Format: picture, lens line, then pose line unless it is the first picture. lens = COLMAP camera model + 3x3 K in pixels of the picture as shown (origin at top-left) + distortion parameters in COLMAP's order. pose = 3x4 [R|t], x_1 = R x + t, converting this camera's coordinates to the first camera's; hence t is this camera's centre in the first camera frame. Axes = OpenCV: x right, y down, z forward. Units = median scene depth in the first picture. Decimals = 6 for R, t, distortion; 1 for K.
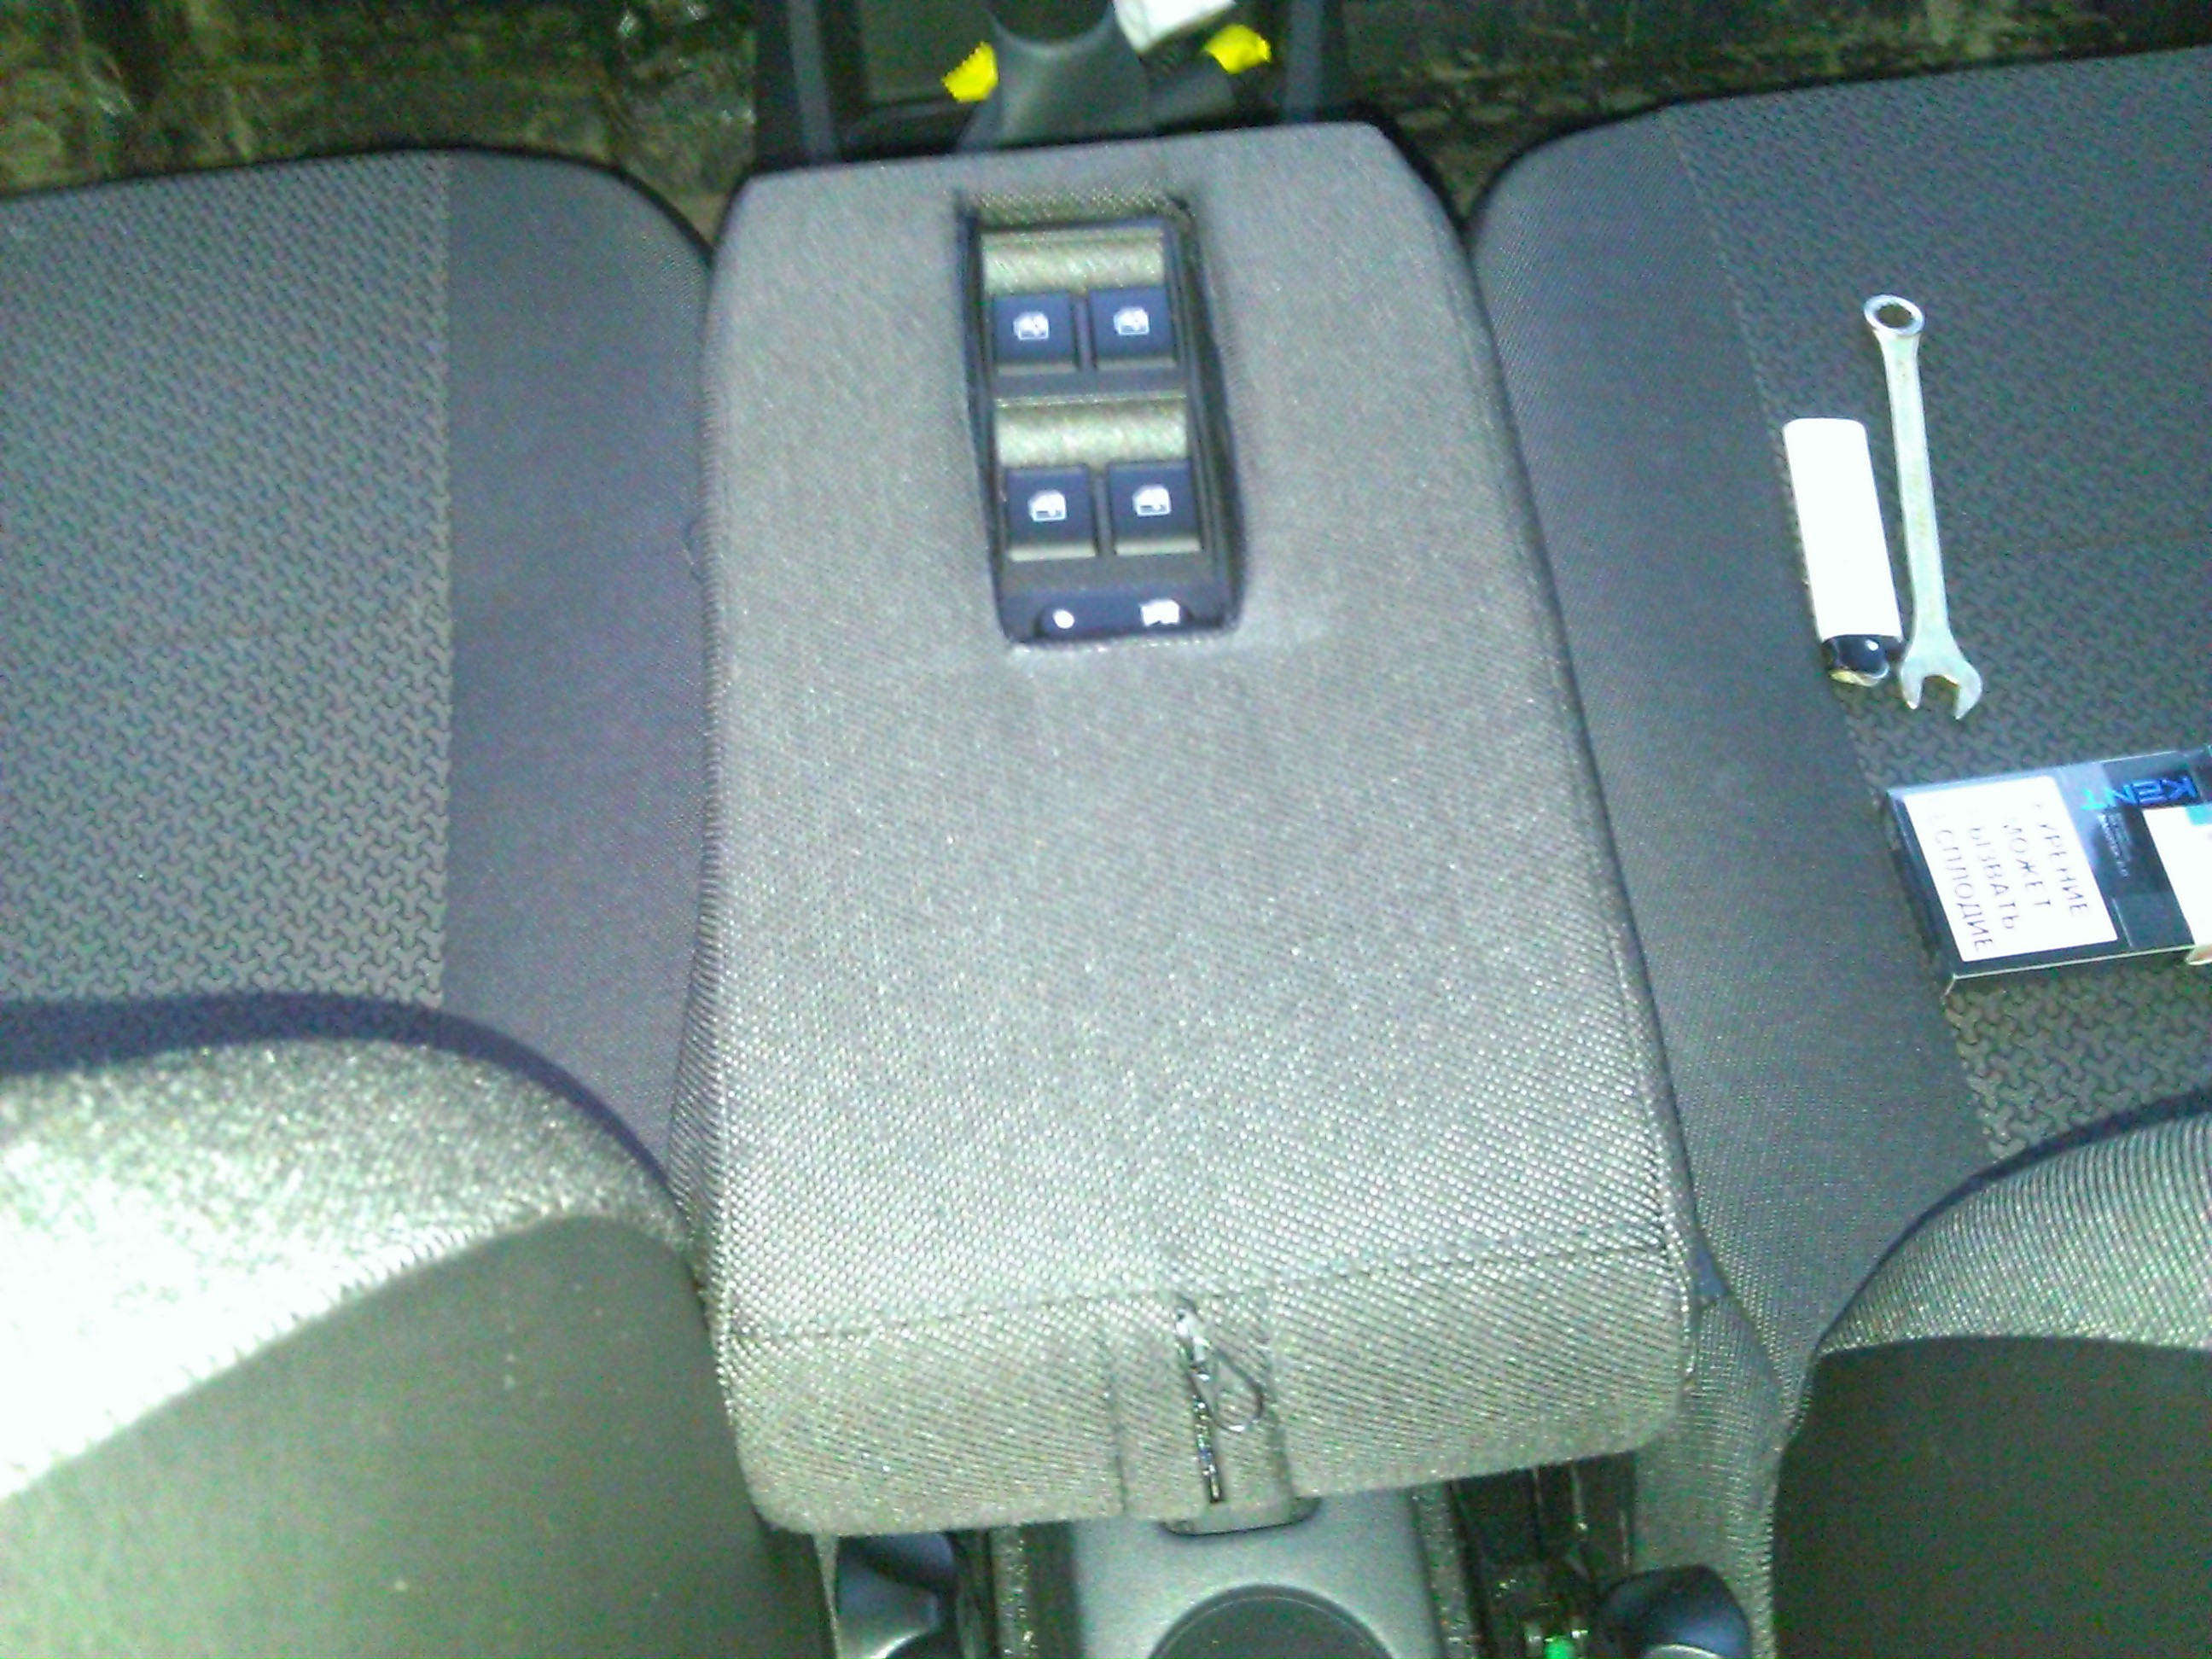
lens RADIAL K [[2470.0, 0, 1106.0], [0, 2470.0, 829.5], [0, 0, 1]] dist [0.220886, -0.581123]
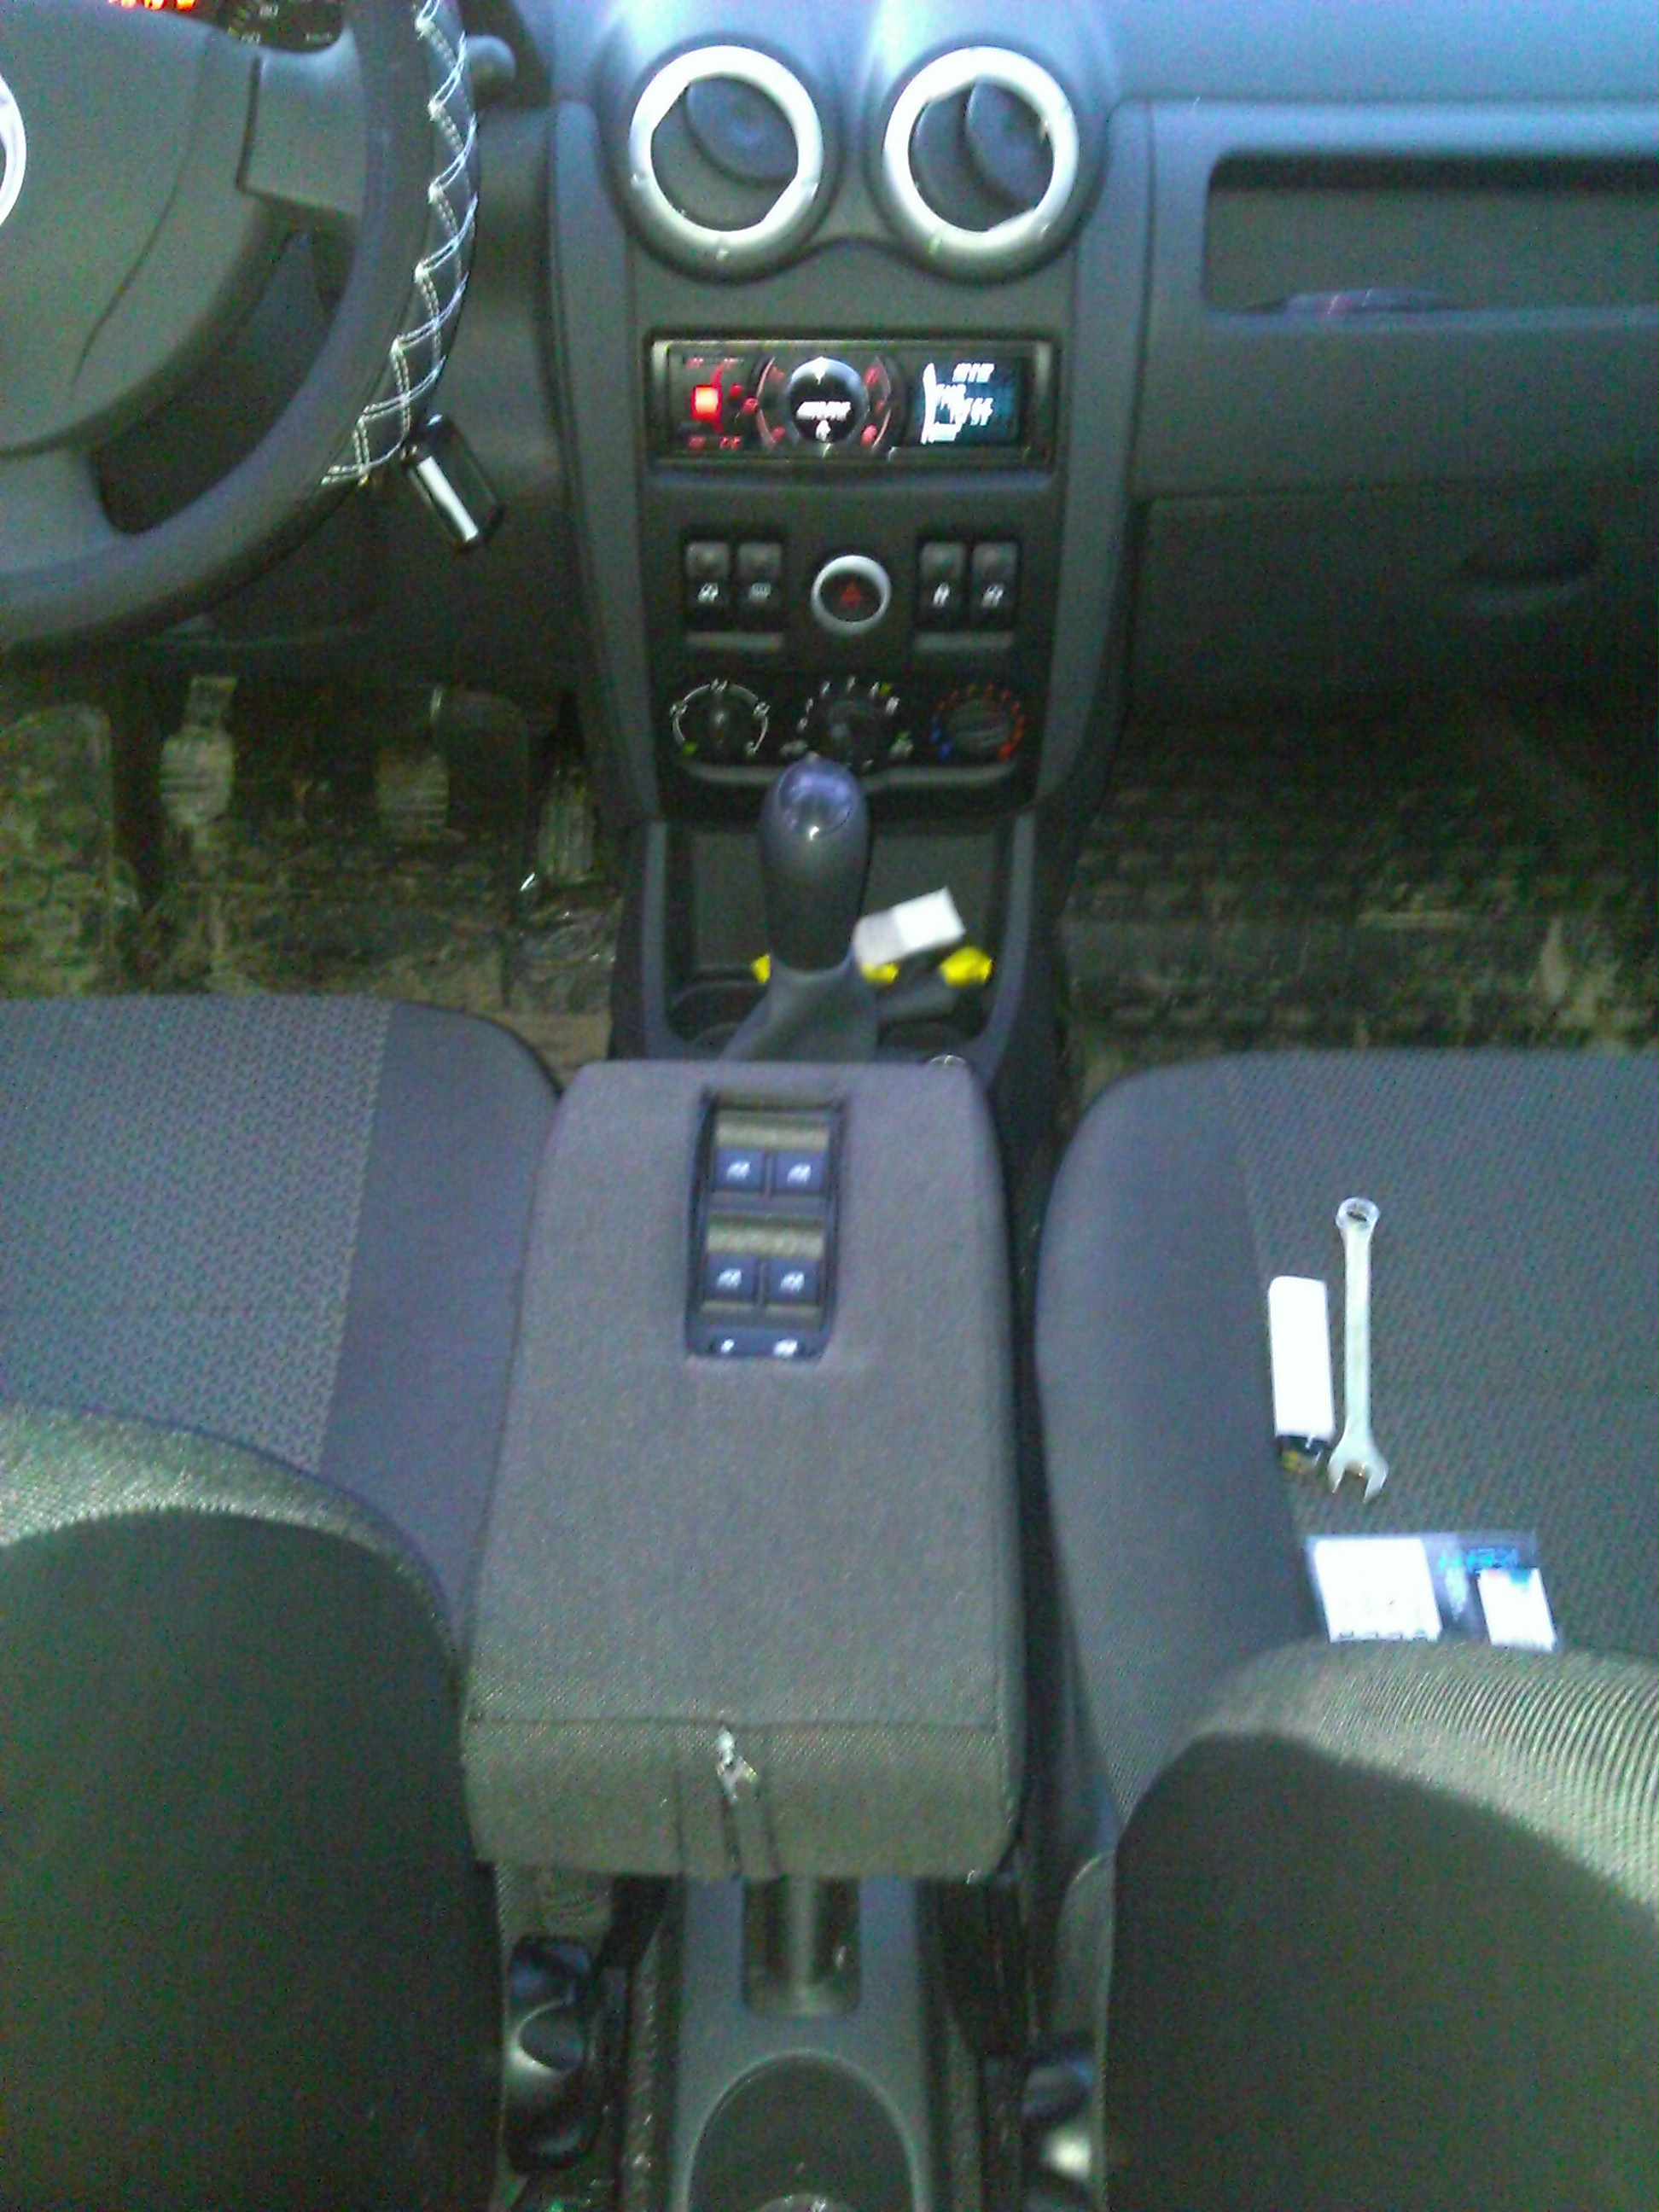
lens RADIAL K [[2470.0, 0, 876.0], [0, 2470.0, 1150.5], [0, 0, 1]] dist [0.220886, -0.581123]
pose [[0.993894, 0.105757, -0.031475, 0.082165], [-0.109709, 0.977635, -0.179428, 0.050533], [0.011795, 0.181785, 0.983267, -0.448759]]
